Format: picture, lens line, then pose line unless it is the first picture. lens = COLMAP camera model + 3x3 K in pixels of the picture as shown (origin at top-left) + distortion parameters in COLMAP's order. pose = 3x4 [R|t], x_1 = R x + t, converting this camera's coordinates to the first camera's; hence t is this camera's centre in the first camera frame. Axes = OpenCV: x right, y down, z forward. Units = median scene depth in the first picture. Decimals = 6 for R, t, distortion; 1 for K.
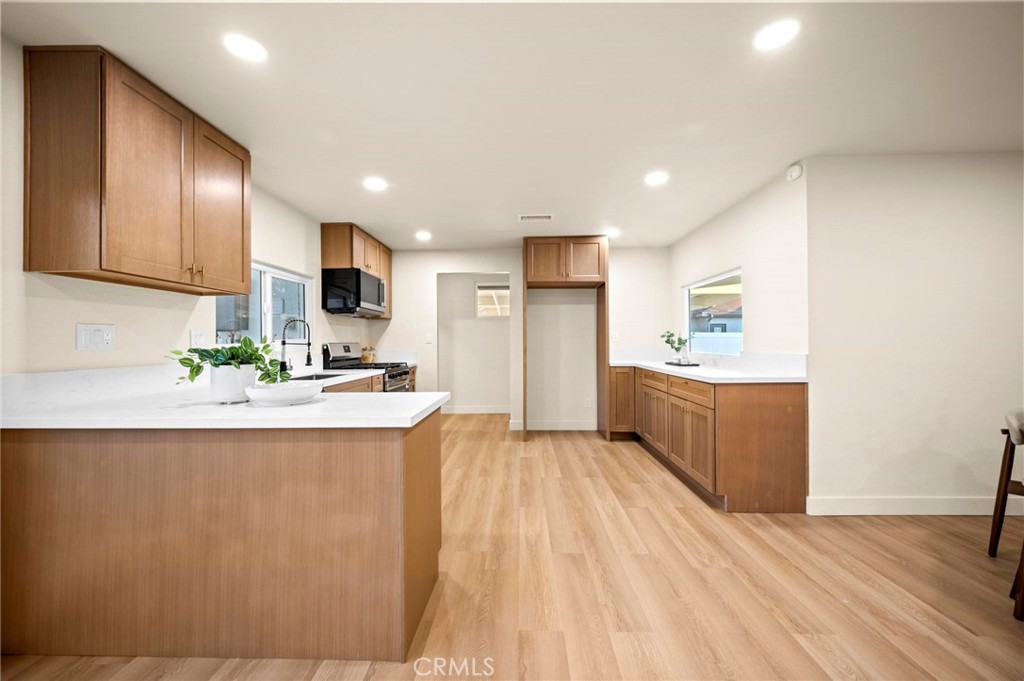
lens RADIAL K [[406.1, 0, 509.0], [0, 406.1, 336.9], [0, 0, 1]] dist [0.001173, -0.000371]
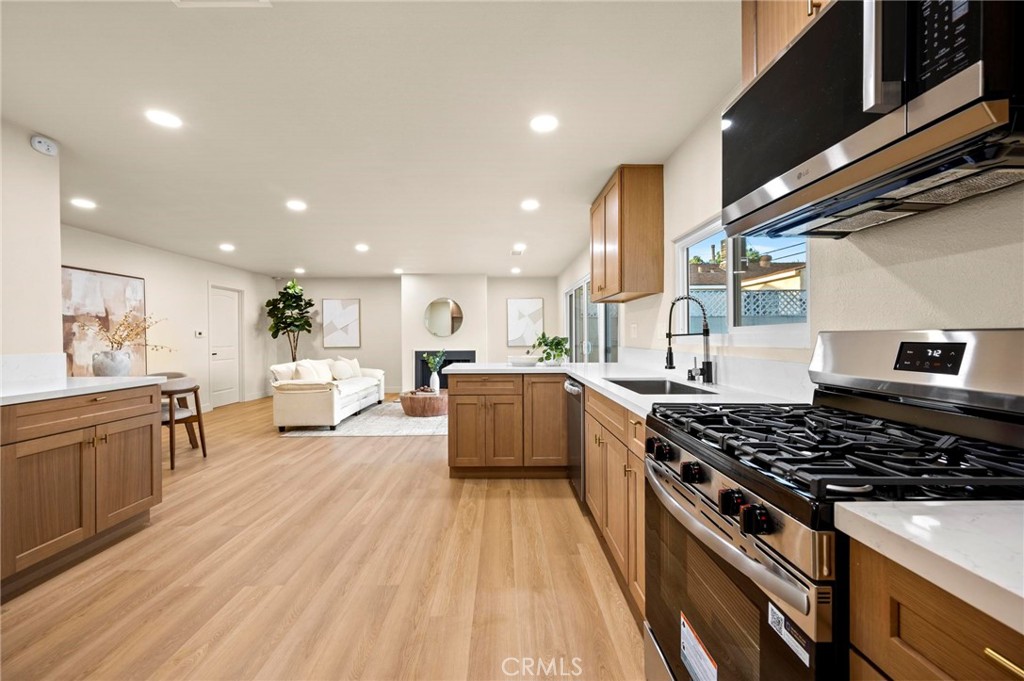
lens RADIAL K [[406.1, 0, 511.6], [0, 406.1, 337.8], [0, 0, 1]] dist [0.001173, -0.000371]
pose [[-0.998572, 0.013144, -0.051777, -0.203993], [0.013587, 0.999874, -0.008227, 0.022821], [0.051662, -0.008918, -0.998625, 1.570968]]
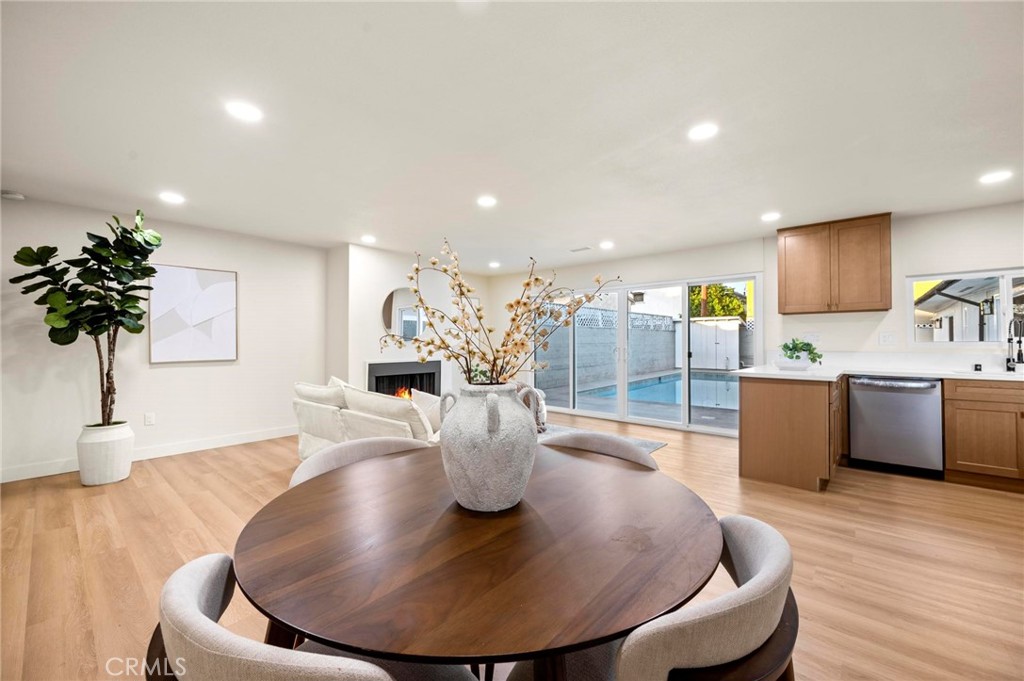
lens RADIAL K [[406.1, 0, 516.0], [0, 406.1, 337.0], [0, 0, 1]] dist [0.001173, -0.000371]
pose [[-0.631242, -0.002112, -0.775583, 1.034670], [0.014622, 0.999786, -0.014623, 0.002201], [0.775448, -0.020571, -0.631076, 0.646790]]
